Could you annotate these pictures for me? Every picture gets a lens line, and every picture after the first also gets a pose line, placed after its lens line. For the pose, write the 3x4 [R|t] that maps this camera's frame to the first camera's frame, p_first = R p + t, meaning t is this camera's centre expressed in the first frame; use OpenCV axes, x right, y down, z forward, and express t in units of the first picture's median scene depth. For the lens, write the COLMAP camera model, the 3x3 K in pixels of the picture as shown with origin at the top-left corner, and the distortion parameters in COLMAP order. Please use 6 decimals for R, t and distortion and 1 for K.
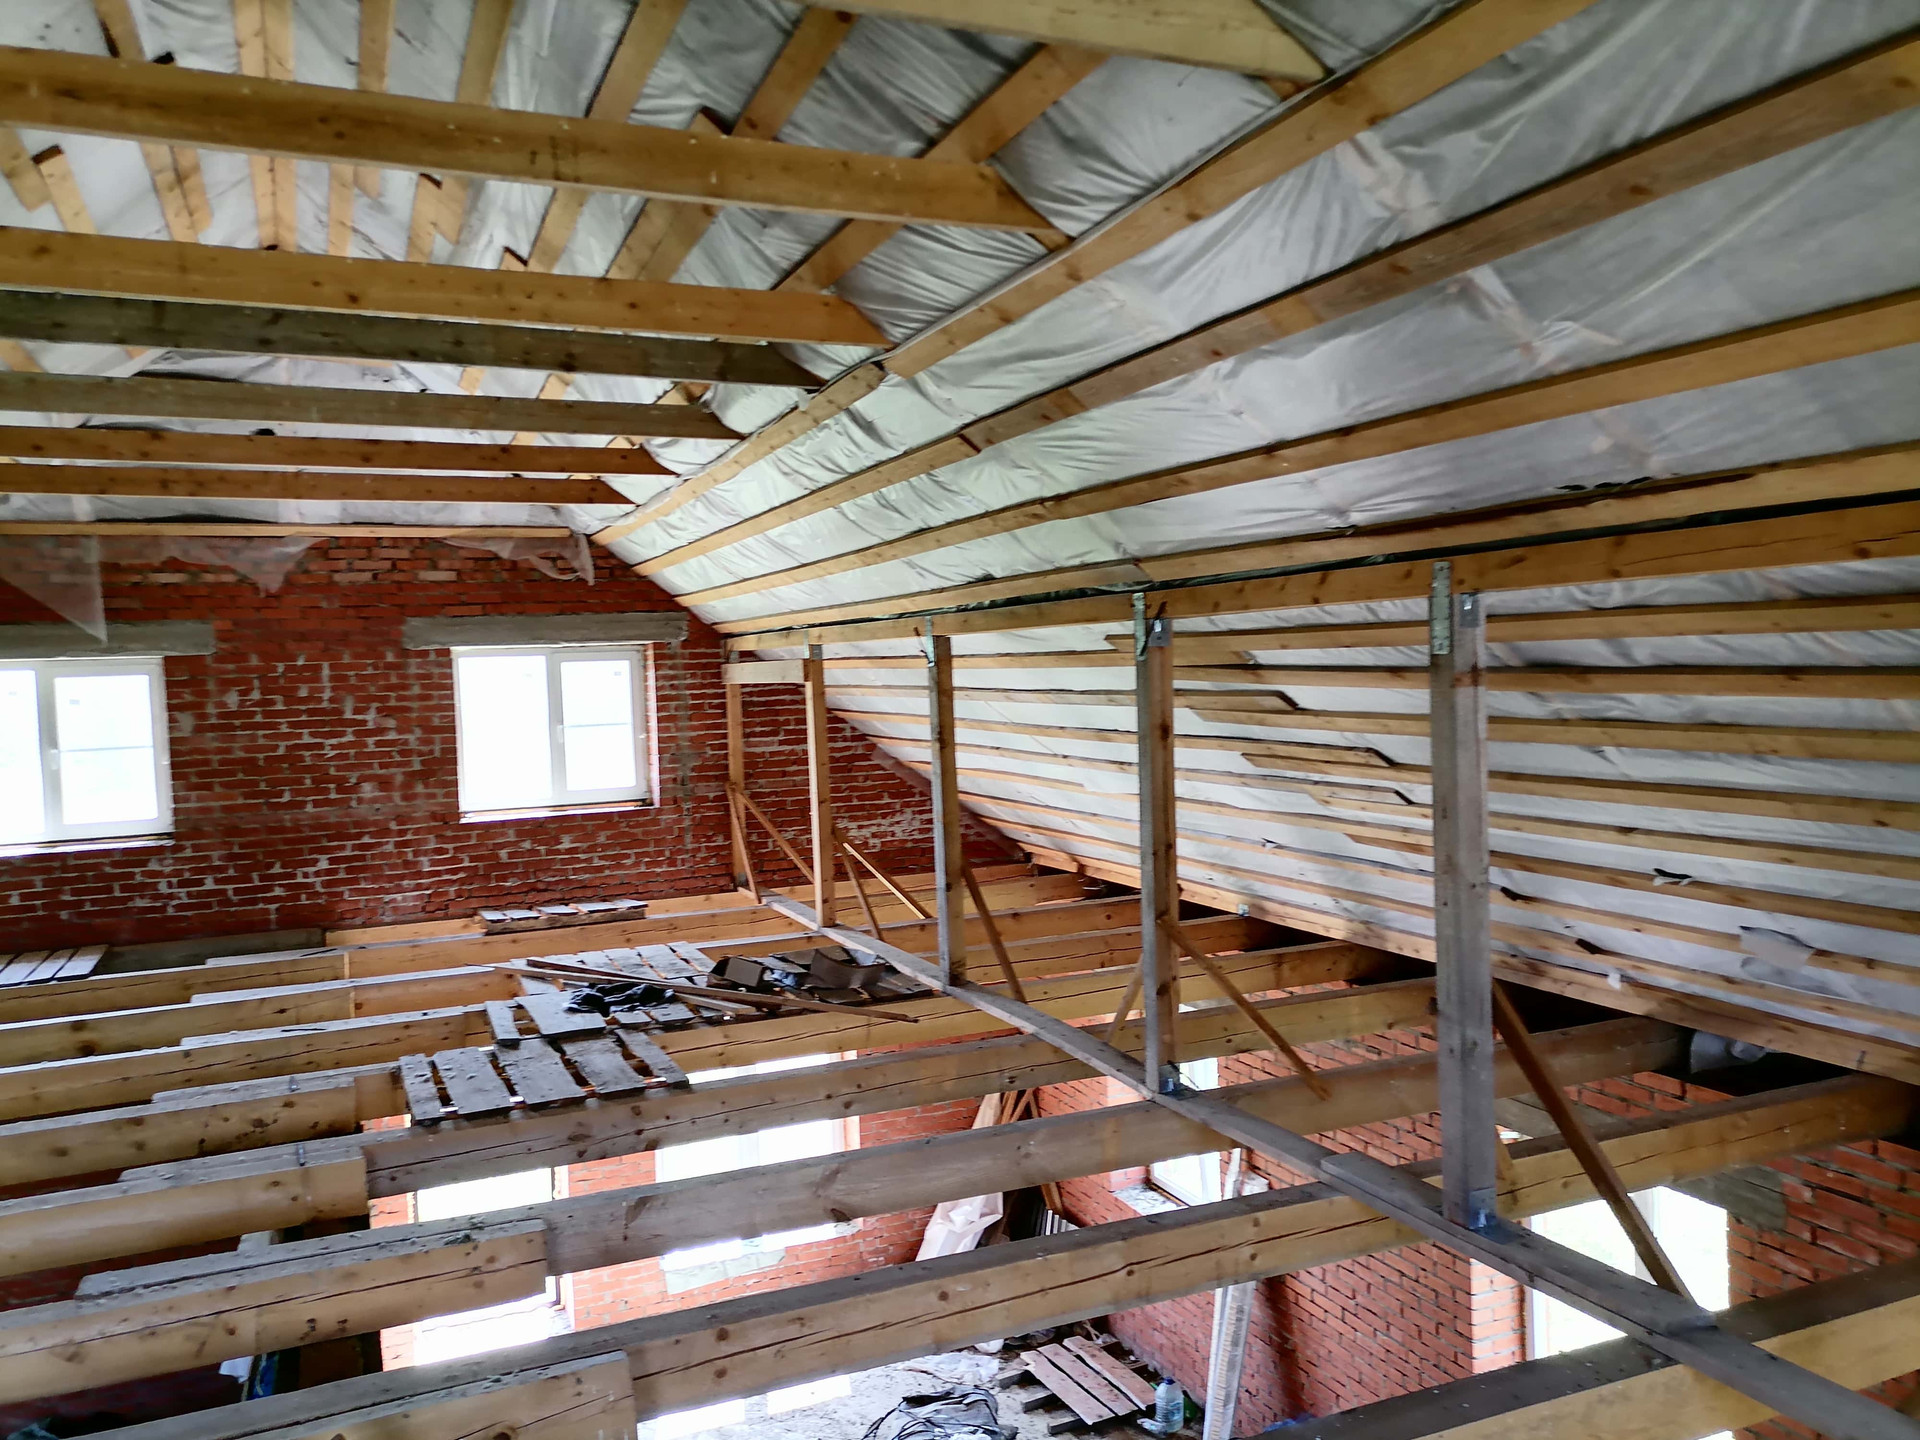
lens RADIAL K [[1466.1, 0, 954.5], [0, 1466.1, 725.5], [0, 0, 1]] dist [0.058074, -0.003934]
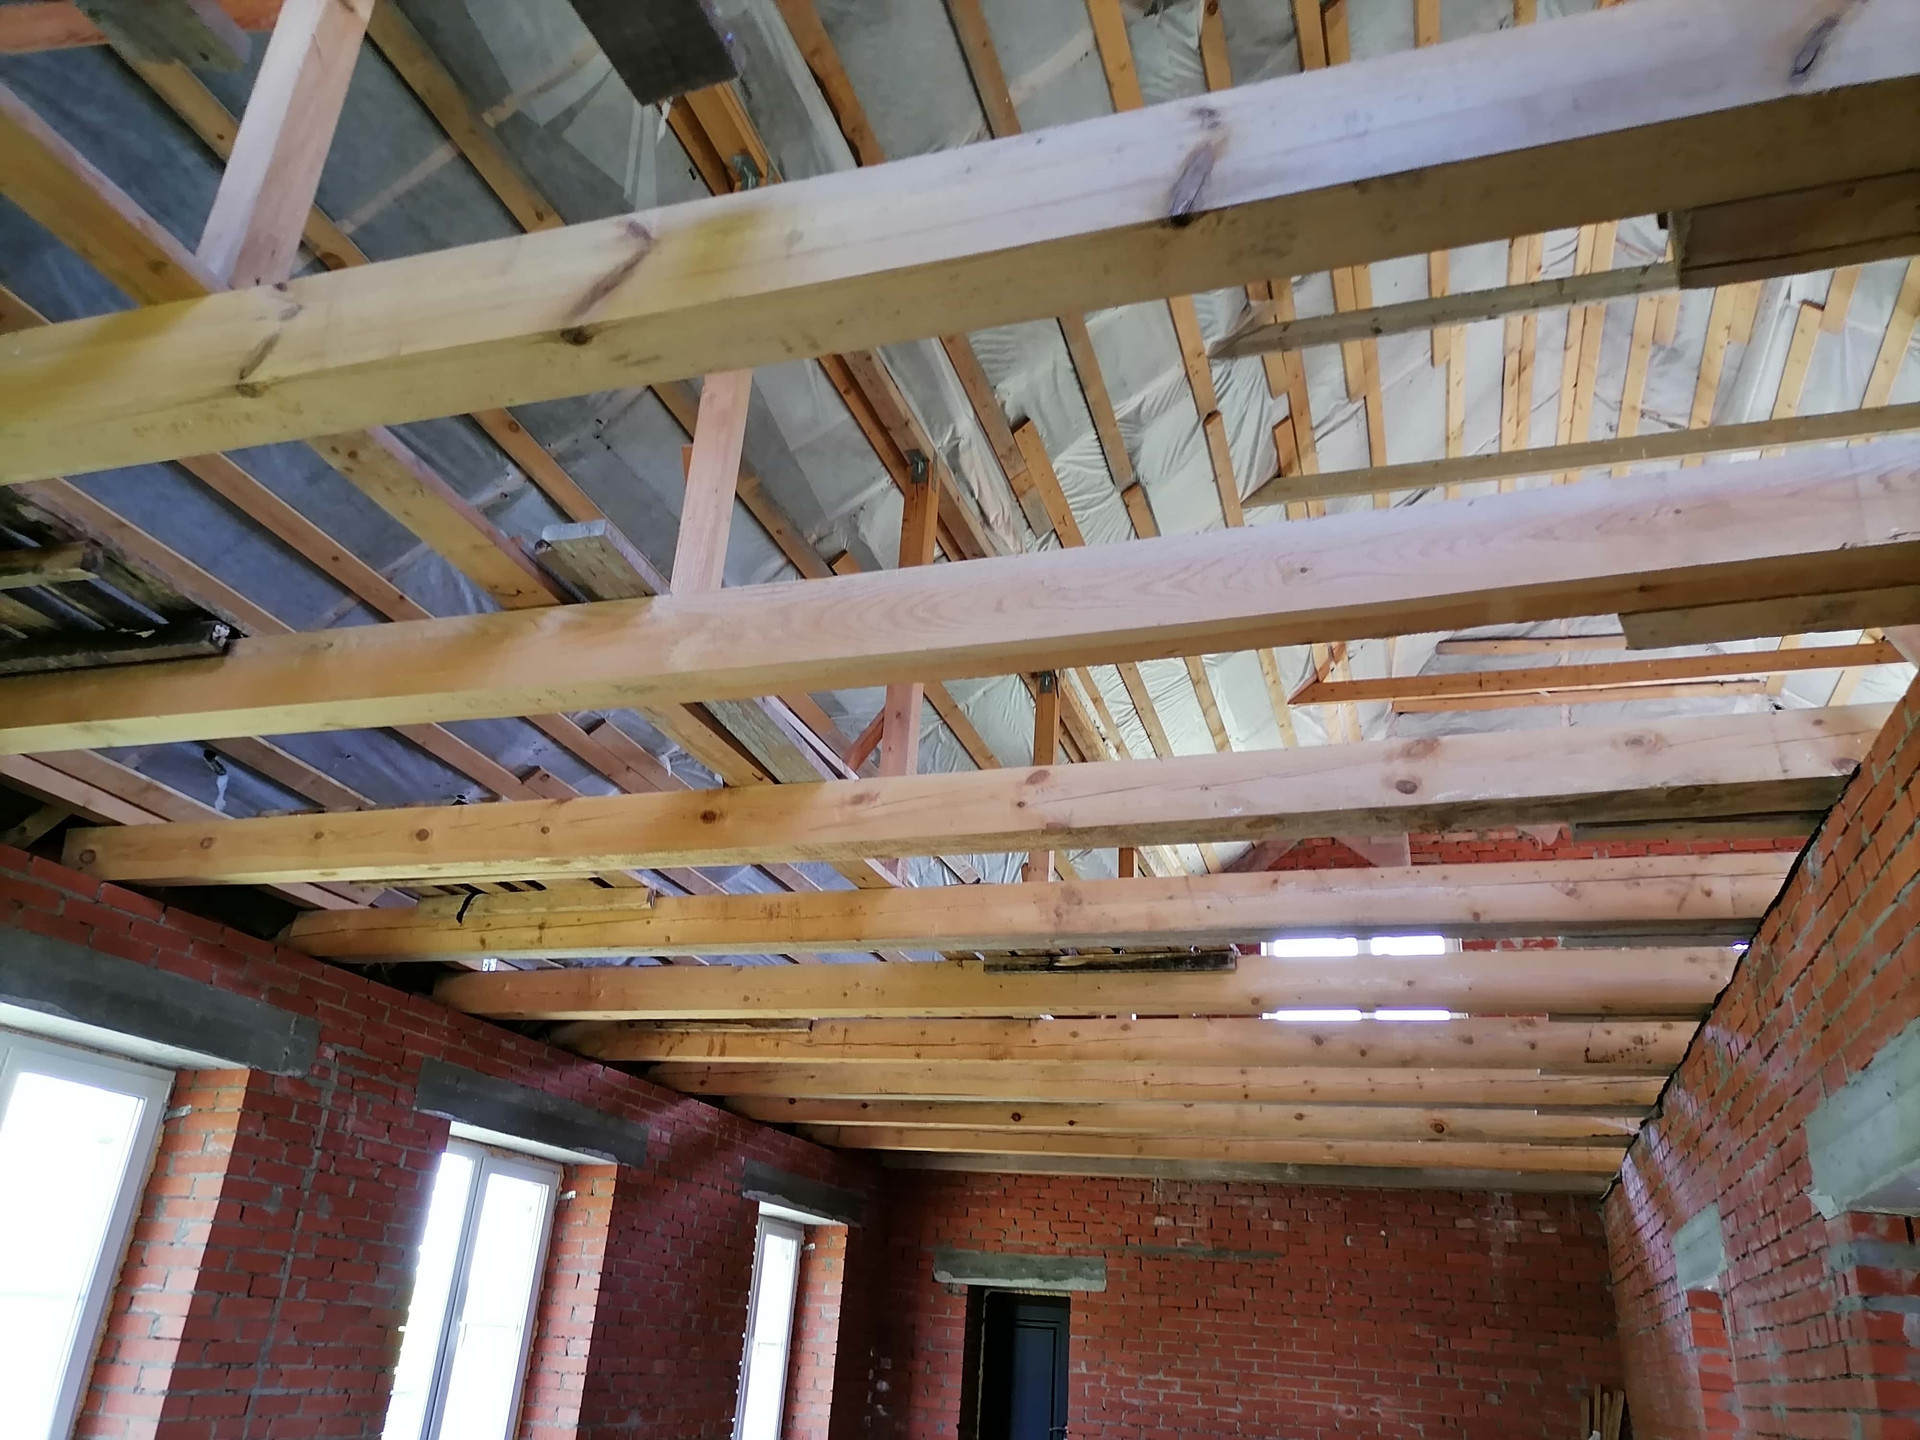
lens RADIAL K [[1462.5, 0, 961.4], [0, 1462.5, 732.6], [0, 0, 1]] dist [0.046141, -0.020444]
pose [[0.752473, -0.189147, -0.630878, -0.105469], [-0.113846, 0.906102, -0.407452, 0.429222], [0.648709, 0.378420, 0.660284, -0.049235]]
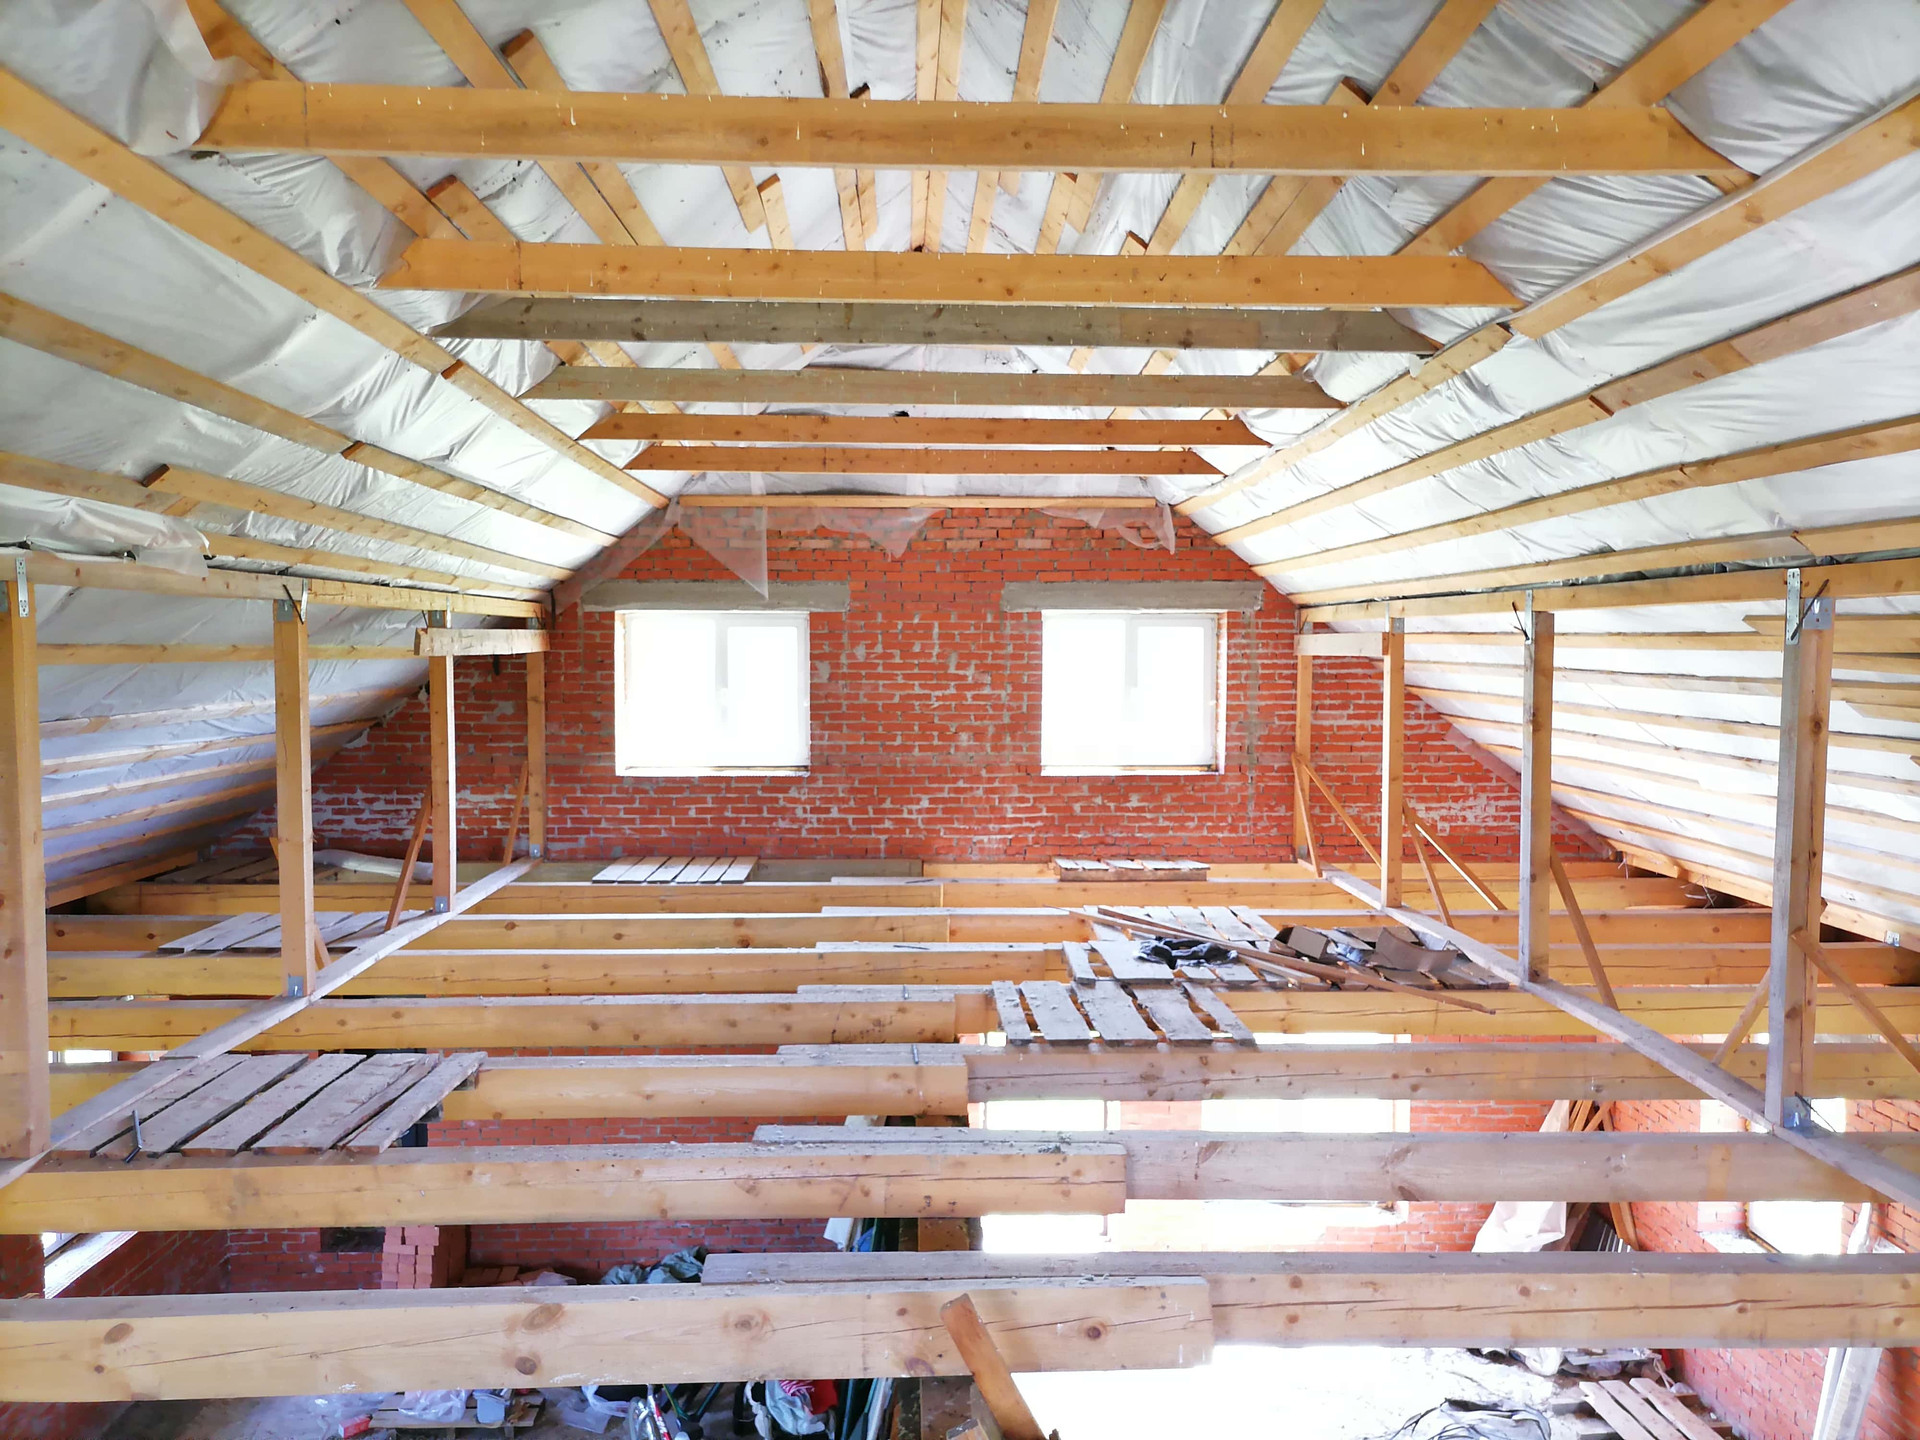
lens RADIAL K [[1462.5, 0, 961.4], [0, 1462.5, 732.6], [0, 0, 1]] dist [0.046141, -0.020444]
pose [[0.931547, 0.058251, -0.358924, -0.013684], [-0.049229, 0.998201, 0.034233, 0.002496], [0.360272, -0.014220, 0.932739, -0.018080]]
